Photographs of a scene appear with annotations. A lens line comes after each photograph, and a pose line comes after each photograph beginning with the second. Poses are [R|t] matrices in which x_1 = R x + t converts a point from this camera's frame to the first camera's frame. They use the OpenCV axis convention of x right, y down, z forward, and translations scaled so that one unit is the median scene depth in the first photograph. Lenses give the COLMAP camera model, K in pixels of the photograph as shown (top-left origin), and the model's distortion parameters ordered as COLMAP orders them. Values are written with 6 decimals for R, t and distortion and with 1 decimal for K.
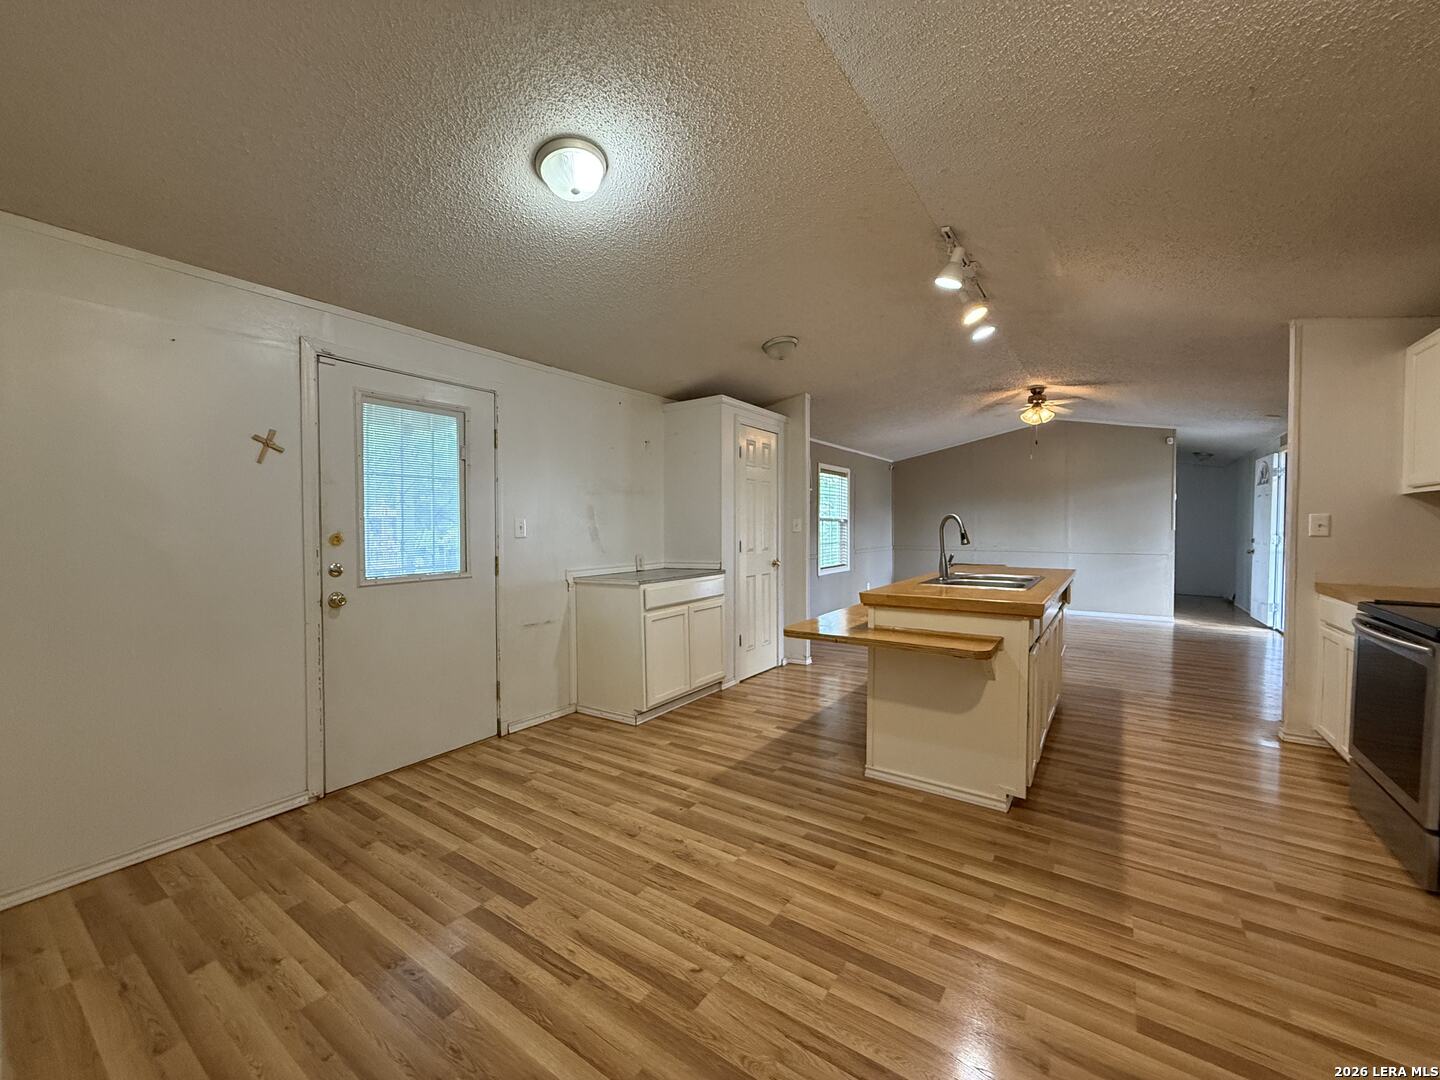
lens RADIAL K [[576.2, 0, 716.8], [0, 576.2, 539.8], [0, 0, 1]] dist [-0.001010, 0.000029]
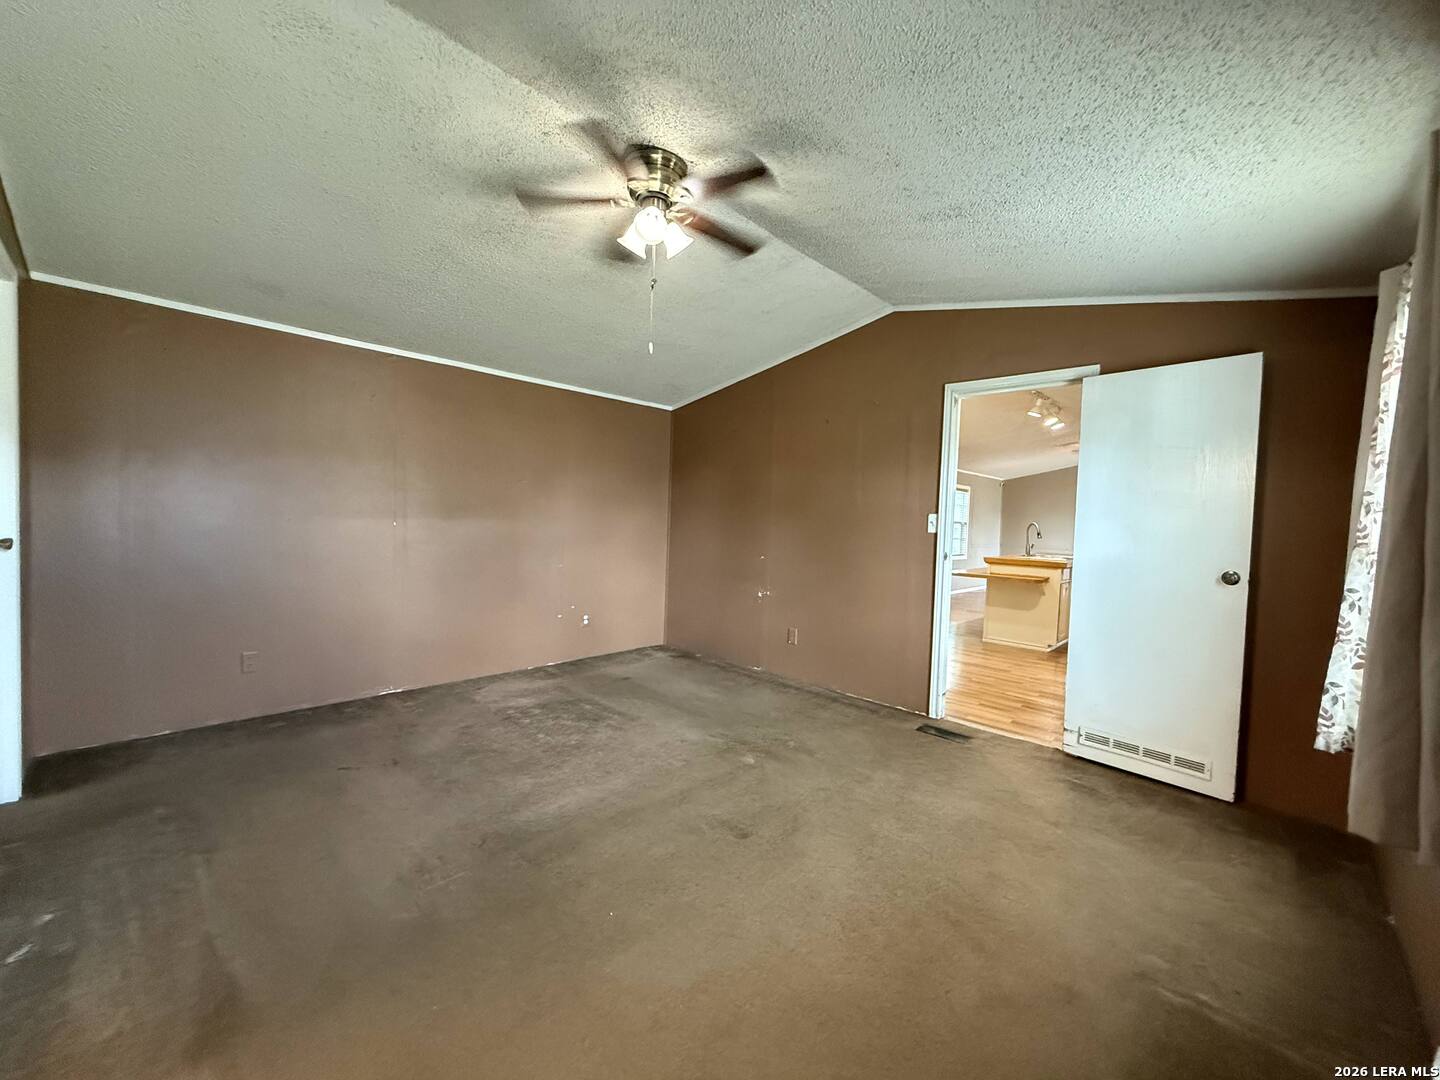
lens RADIAL K [[576.2, 0, 718.5], [0, 576.2, 538.2], [0, 0, 1]] dist [-0.001010, 0.000029]
pose [[0.986308, 0.044500, -0.158795, -0.436274], [-0.043470, 0.999005, 0.009958, 0.045711], [0.159080, -0.002919, 0.987261, -1.438448]]
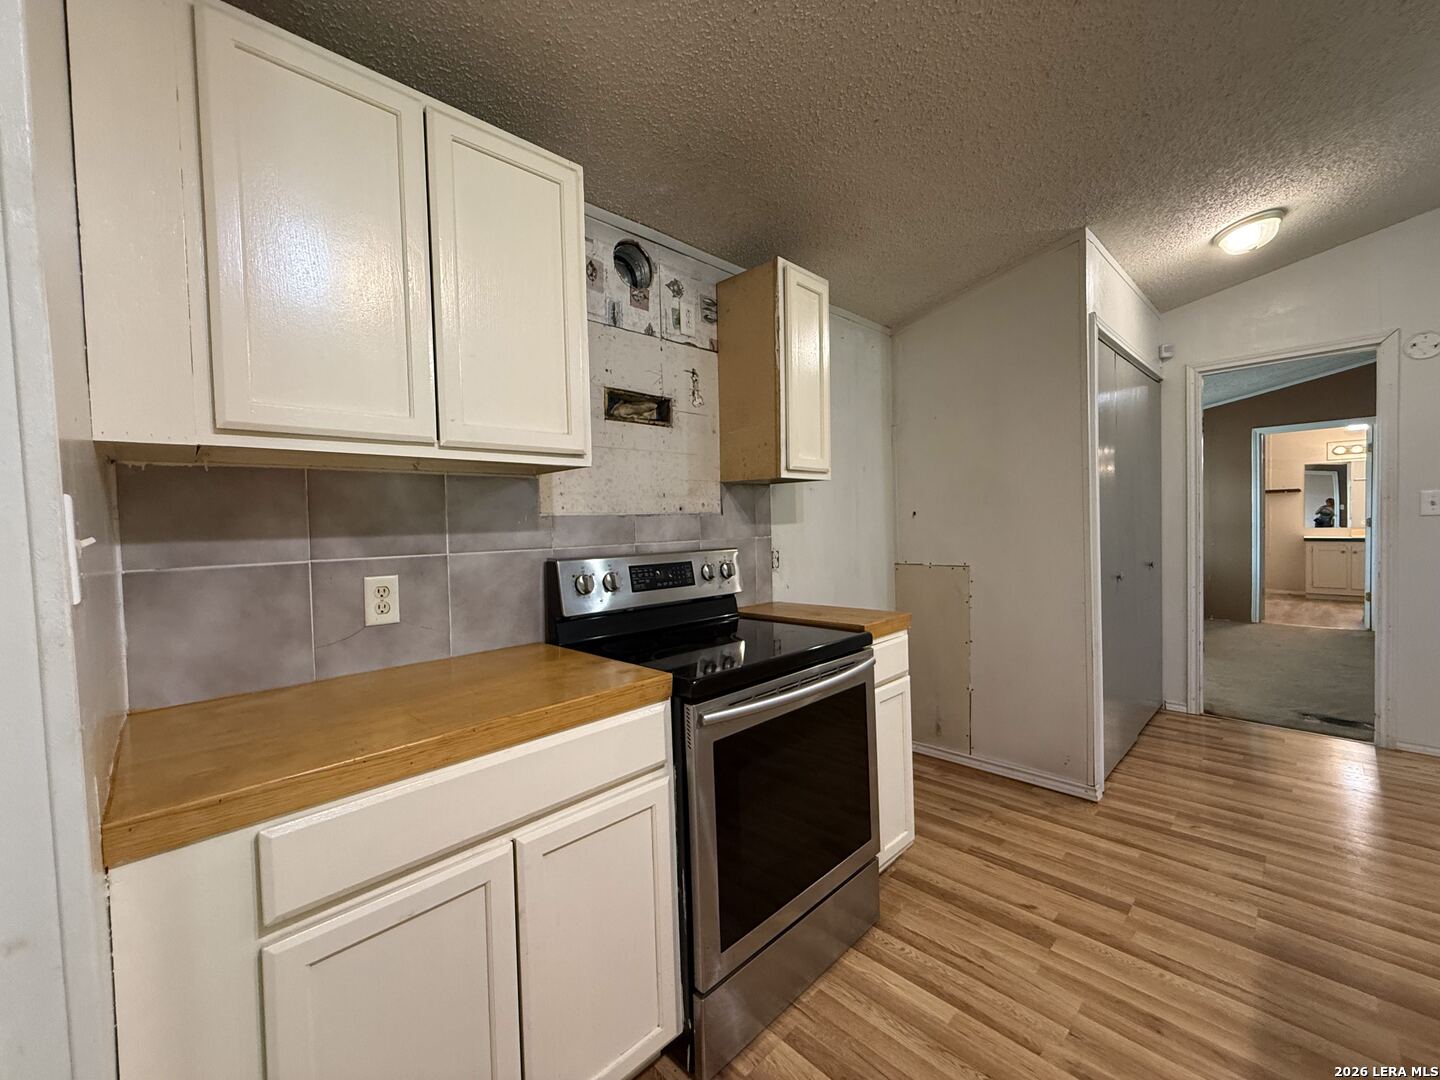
lens RADIAL K [[576.2, 0, 717.8], [0, 576.2, 536.7], [0, 0, 1]] dist [-0.001010, 0.000029]
pose [[-0.979860, 0.024138, 0.198221, 0.967487], [0.034958, 0.998073, 0.051268, -0.041507], [-0.196601, 0.057164, -0.978816, 1.439837]]
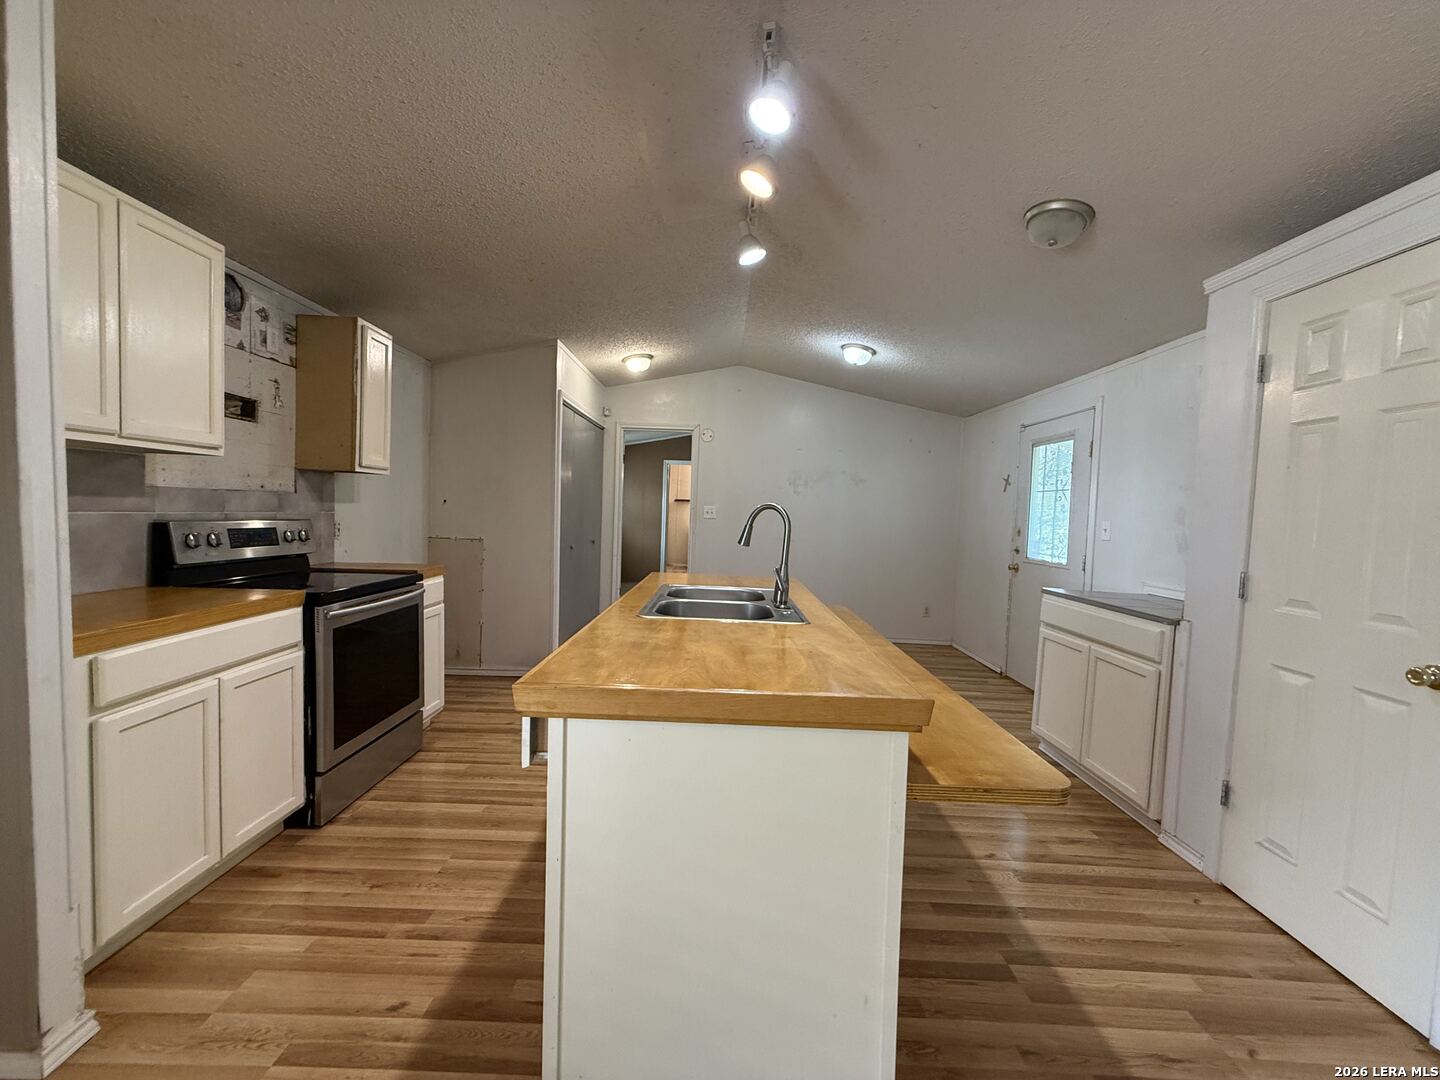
lens RADIAL K [[576.2, 0, 719.4], [0, 576.2, 539.8], [0, 0, 1]] dist [-0.001010, 0.000029]
pose [[-0.825302, 0.000795, -0.564692, 1.083271], [-0.049015, 0.996124, 0.073037, -0.061998], [0.562561, 0.087956, -0.822064, 1.979435]]
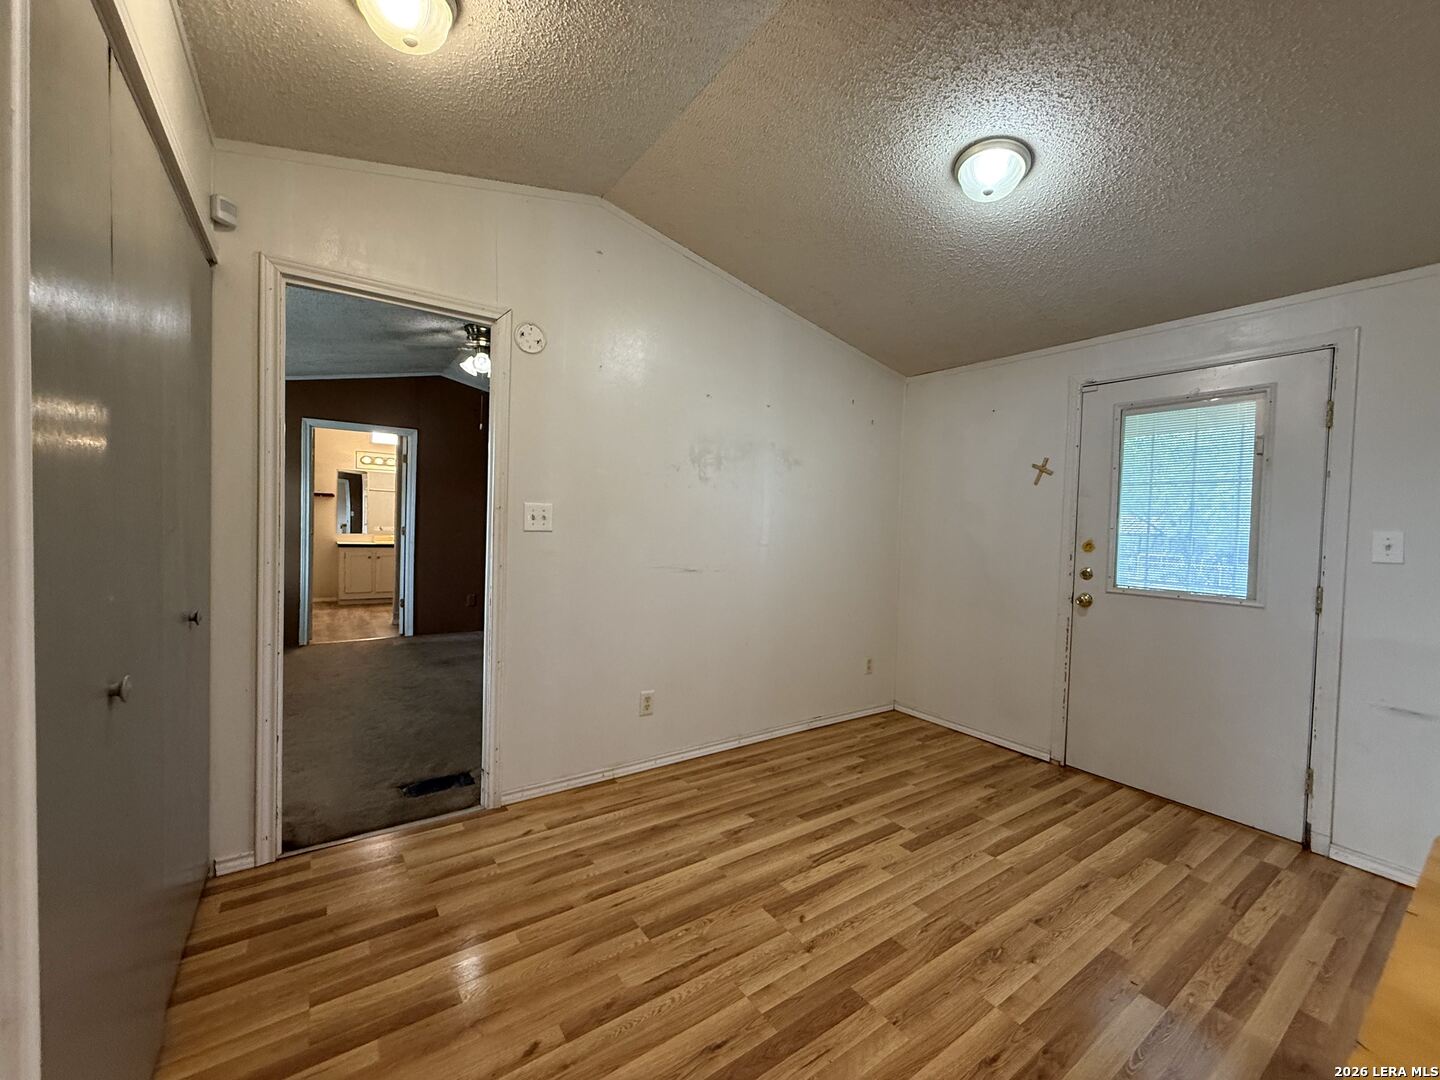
lens RADIAL K [[576.2, 0, 716.4], [0, 576.2, 540.6], [0, 0, 1]] dist [-0.001010, 0.000029]
pose [[-0.347682, 0.021449, -0.937367, 0.661916], [-0.053534, 0.997653, 0.042685, -0.021514], [0.936083, 0.065022, -0.345718, 0.733973]]
